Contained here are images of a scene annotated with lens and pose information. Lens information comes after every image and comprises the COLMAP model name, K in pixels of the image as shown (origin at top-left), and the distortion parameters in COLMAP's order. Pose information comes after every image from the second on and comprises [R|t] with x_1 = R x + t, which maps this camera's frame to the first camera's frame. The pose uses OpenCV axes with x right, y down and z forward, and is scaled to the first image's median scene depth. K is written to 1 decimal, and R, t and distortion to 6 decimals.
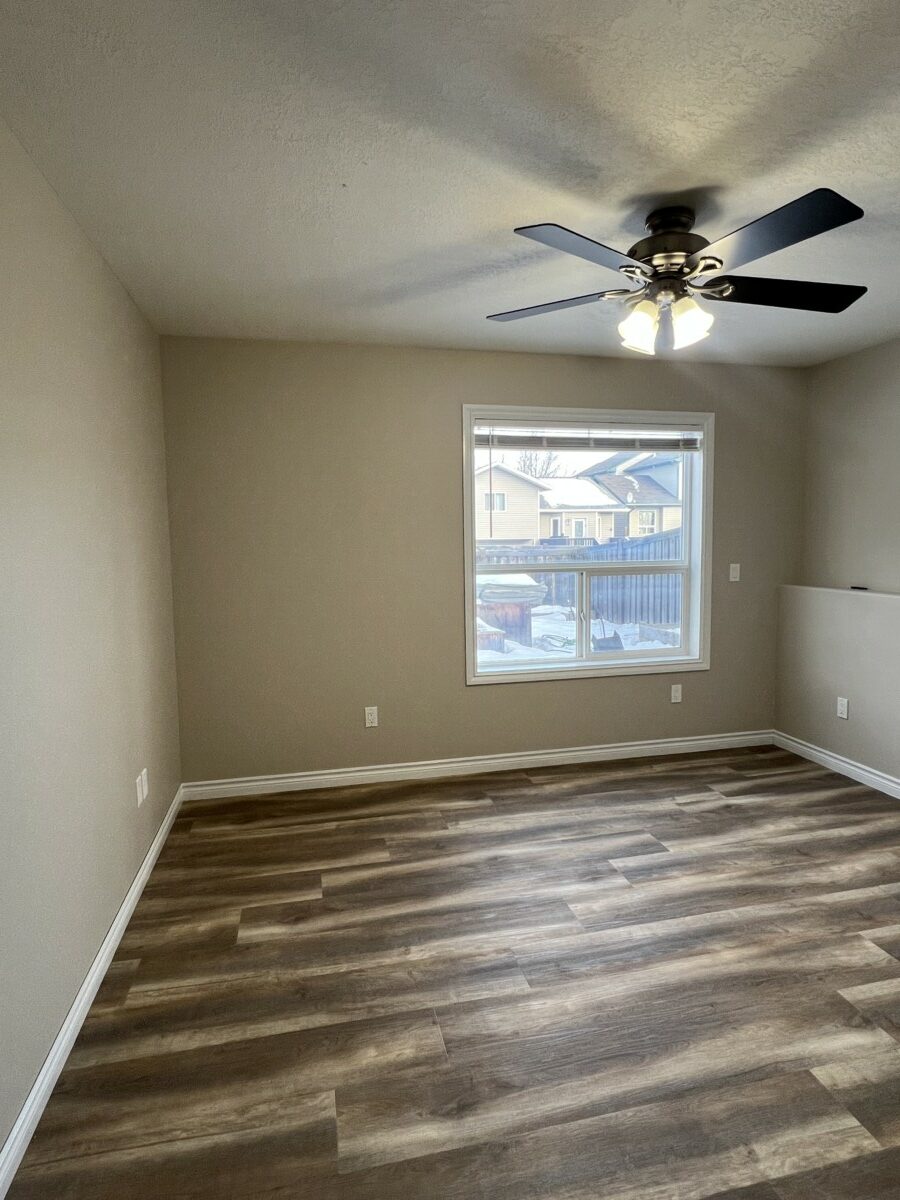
lens RADIAL K [[642.0, 0, 450.0], [0, 642.0, 600.0], [0, 0, 1]] dist [0.002326, 0.001487]
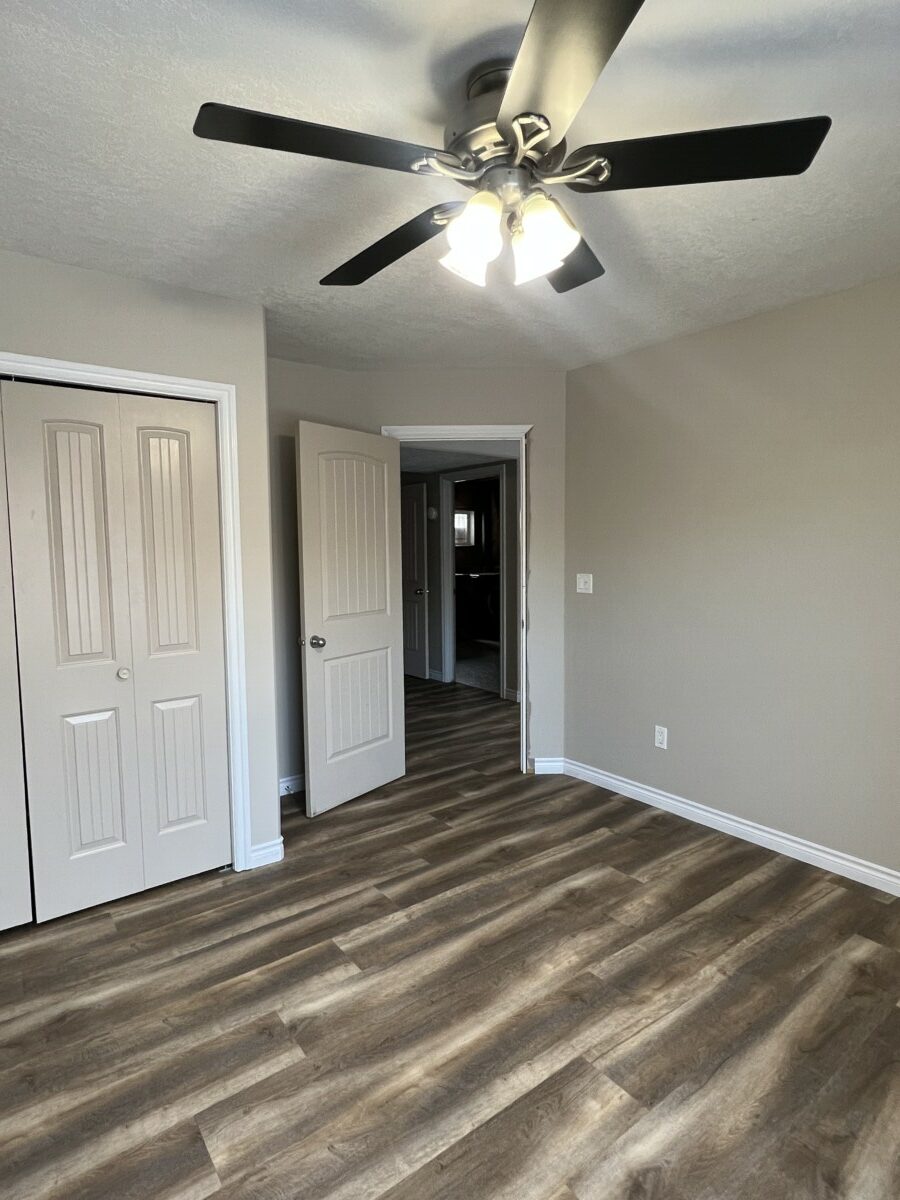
lens RADIAL K [[642.0, 0, 450.0], [0, 642.0, 600.0], [0, 0, 1]] dist [0.002326, 0.001487]
pose [[-0.910680, 0.057568, -0.409081, 0.794918], [-0.018091, 0.983736, 0.178709, -0.203566], [0.412716, 0.170148, -0.894827, 1.893691]]
